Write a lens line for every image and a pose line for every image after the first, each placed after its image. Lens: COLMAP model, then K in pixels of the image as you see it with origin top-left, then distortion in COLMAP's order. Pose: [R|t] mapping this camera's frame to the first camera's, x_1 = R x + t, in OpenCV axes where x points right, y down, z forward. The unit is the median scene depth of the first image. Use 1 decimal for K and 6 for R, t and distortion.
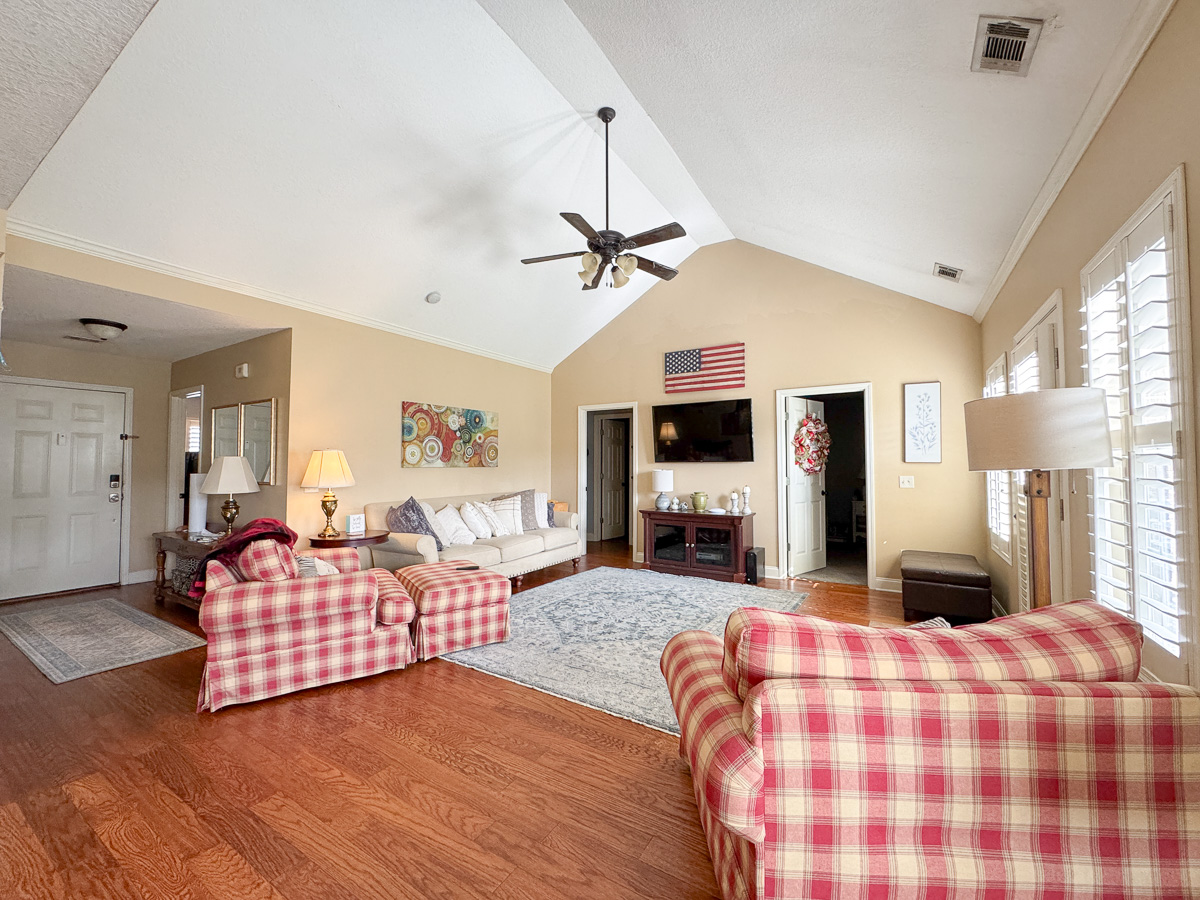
lens RADIAL K [[491.7, 0, 592.6], [0, 491.7, 450.2], [0, 0, 1]] dist [-0.000765, -0.000238]
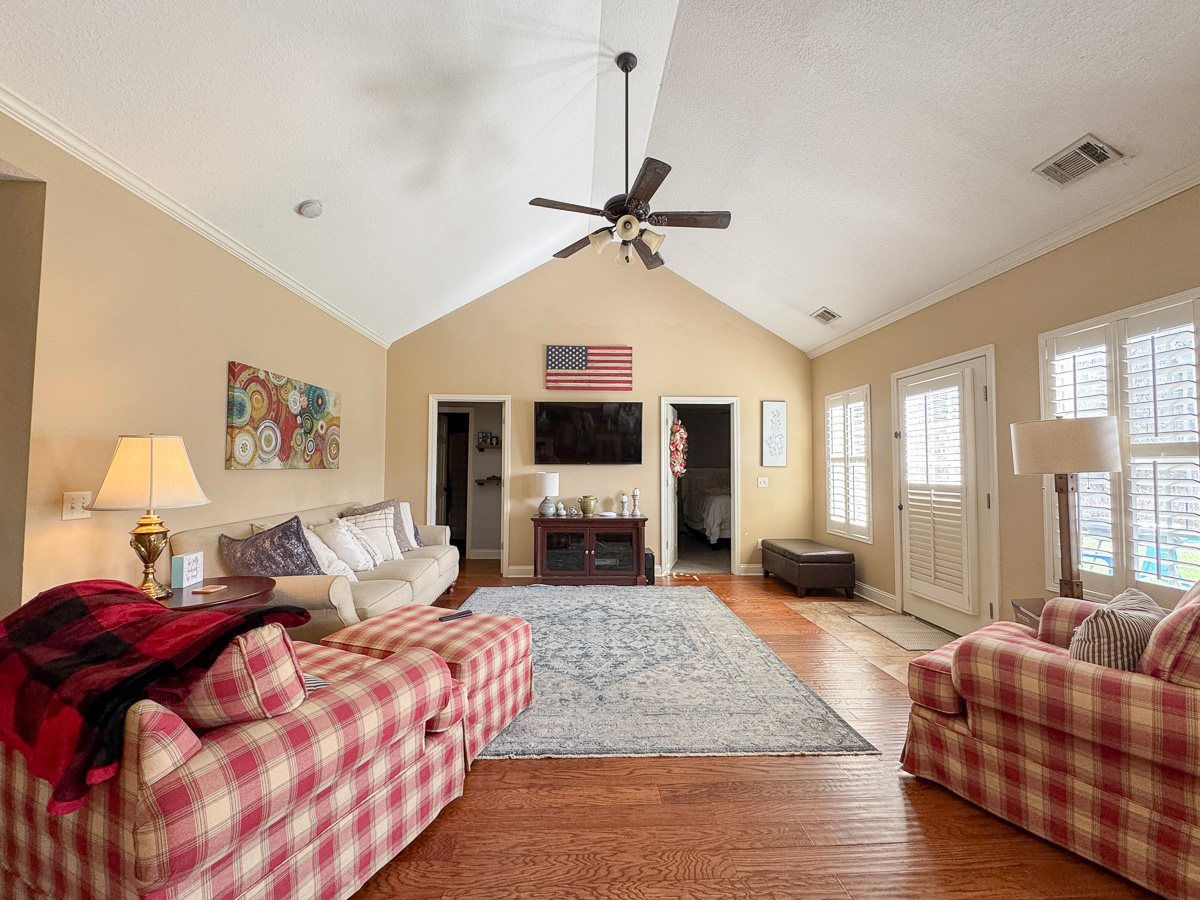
lens RADIAL K [[491.7, 0, 592.6], [0, 491.7, 450.2], [0, 0, 1]] dist [-0.000765, -0.000238]
pose [[0.814981, 0.024636, 0.578964, -0.357167], [-0.022623, 0.999687, -0.010693, 0.007211], [-0.579046, -0.004383, 0.815283, 0.231657]]
